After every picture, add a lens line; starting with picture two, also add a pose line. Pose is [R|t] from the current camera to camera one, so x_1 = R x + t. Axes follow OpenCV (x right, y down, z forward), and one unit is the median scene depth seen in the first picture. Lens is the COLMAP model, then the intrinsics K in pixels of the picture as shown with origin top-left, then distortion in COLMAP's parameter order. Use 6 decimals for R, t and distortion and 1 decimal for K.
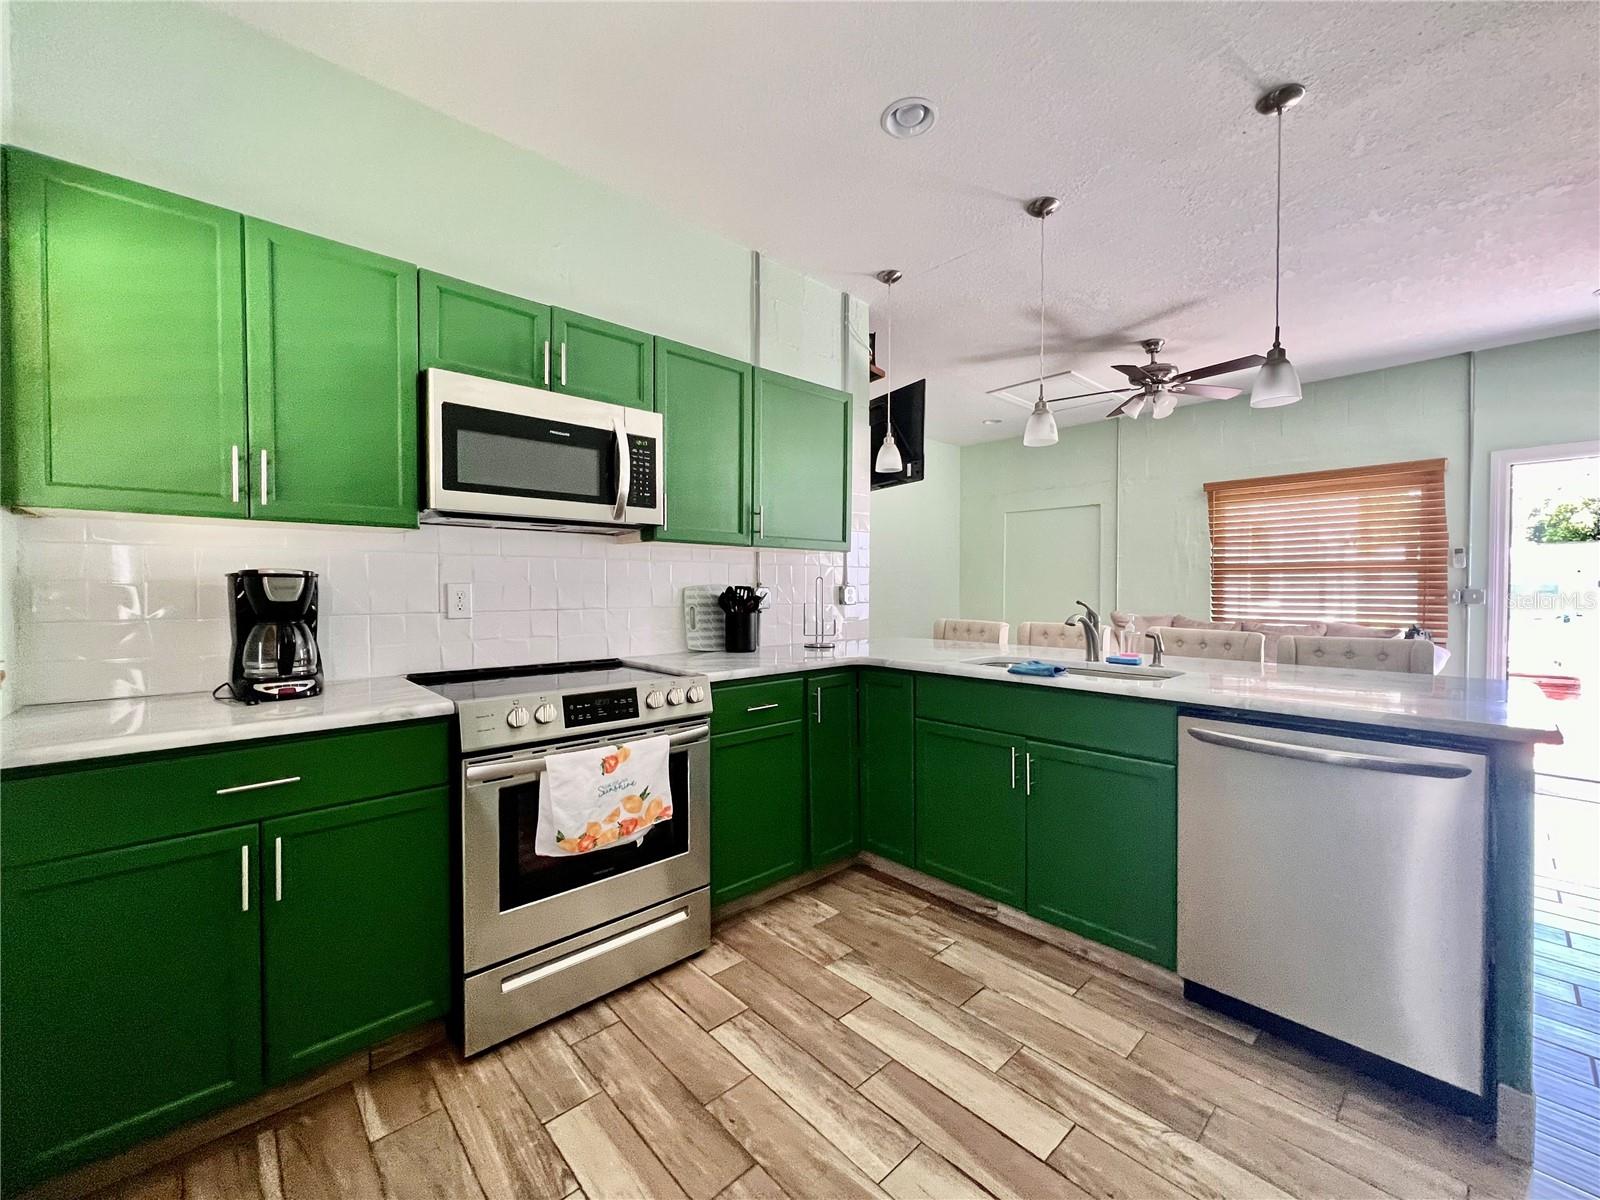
lens RADIAL K [[644.0, 0, 794.9], [0, 644.0, 598.7], [0, 0, 1]] dist [-0.000452, -0.000038]
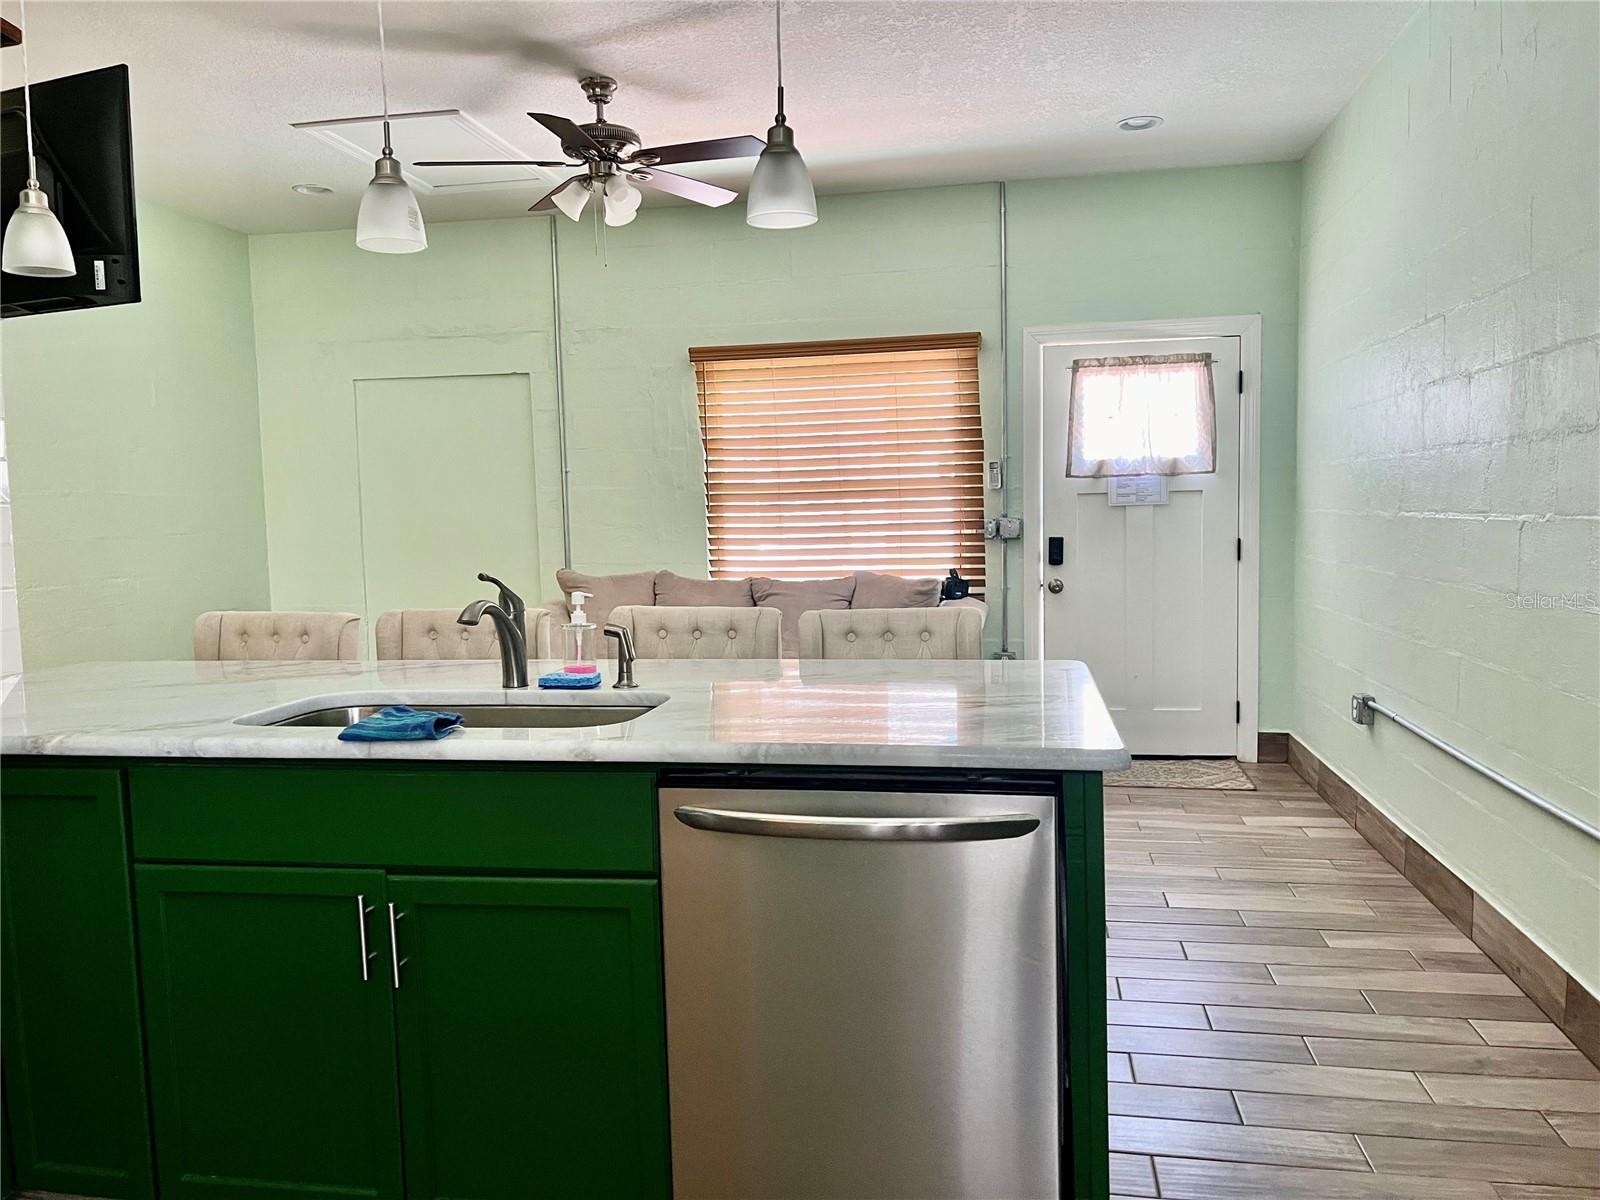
lens RADIAL K [[1206.0, 0, 792.4], [0, 1206.0, 613.3], [0, 0, 1]] dist [0.066249, -0.068694]
pose [[0.800793, -0.070053, 0.594830, 0.075929], [0.034372, 0.996875, 0.071128, -0.029031], [-0.597954, -0.036513, 0.800698, 0.102421]]
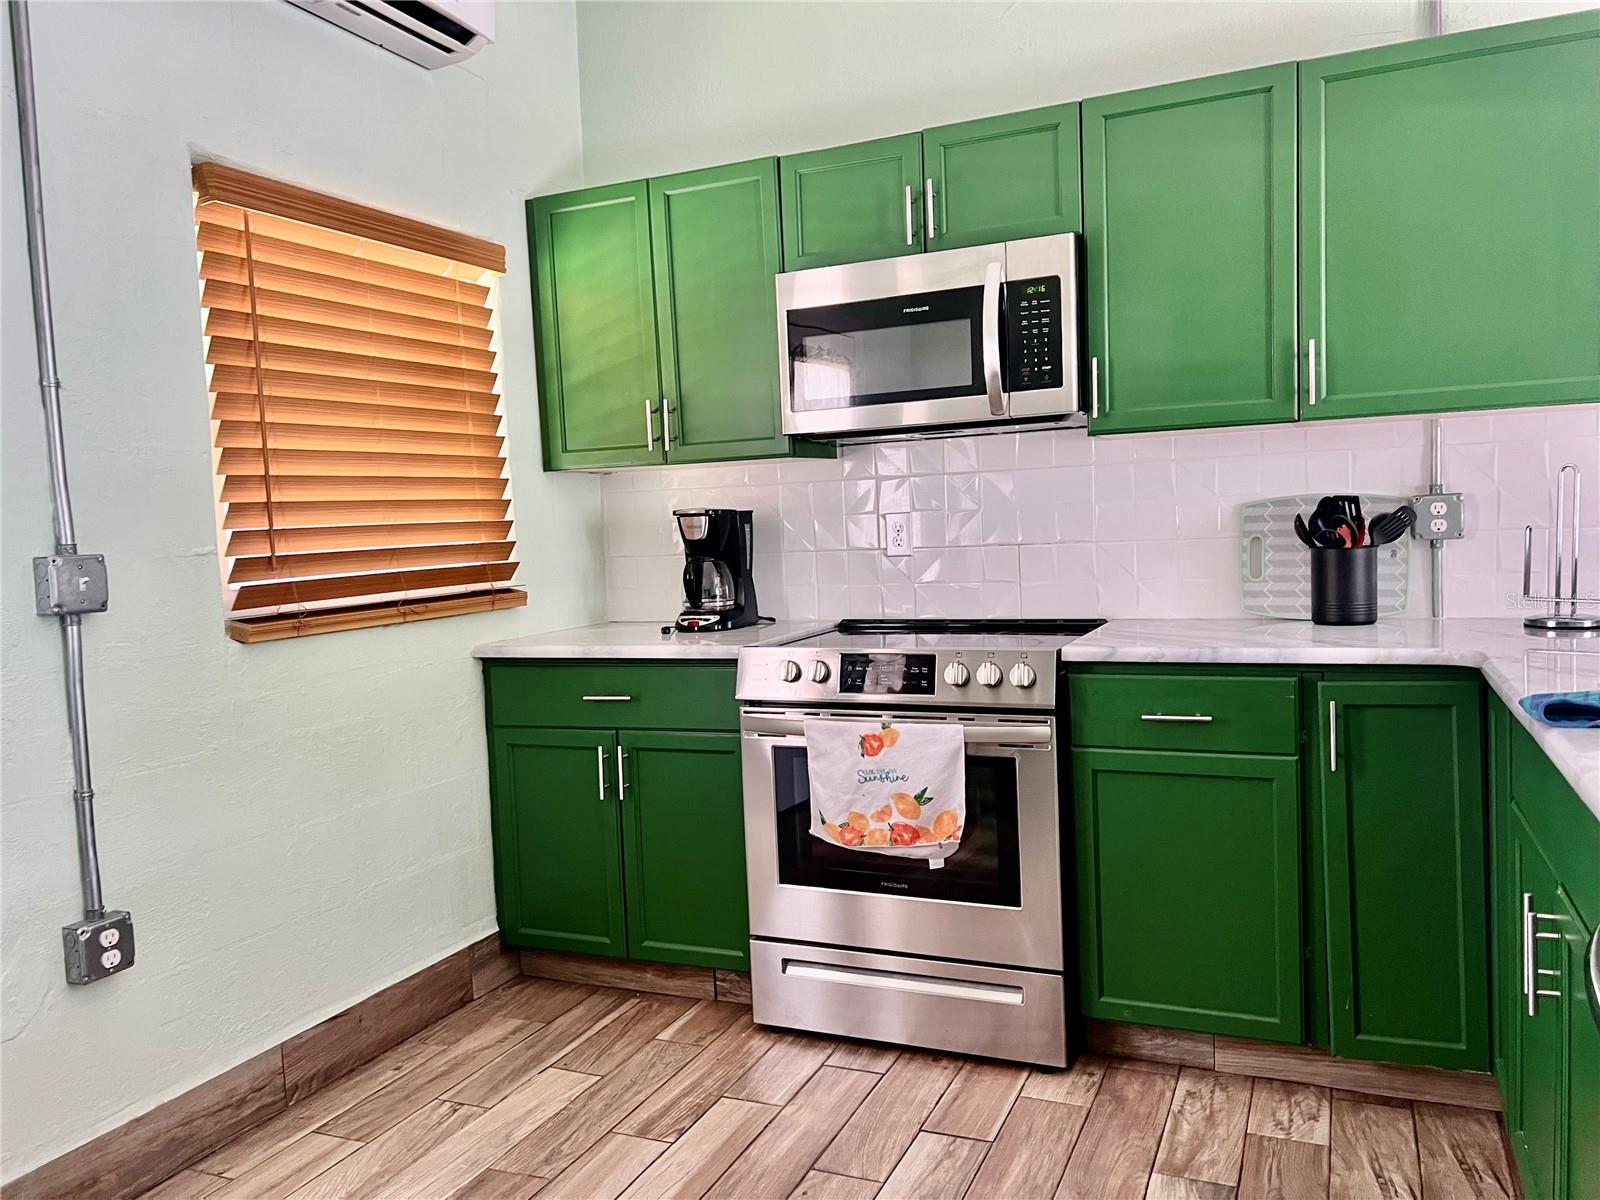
lens RADIAL K [[1206.0, 0, 811.9], [0, 1206.0, 606.0], [0, 0, 1]] dist [0.066249, -0.068694]
pose [[0.401294, 0.046265, -0.914780, 0.862342], [0.024602, 0.997819, 0.061257, -0.002642], [0.915619, -0.047087, 0.399280, 0.303846]]
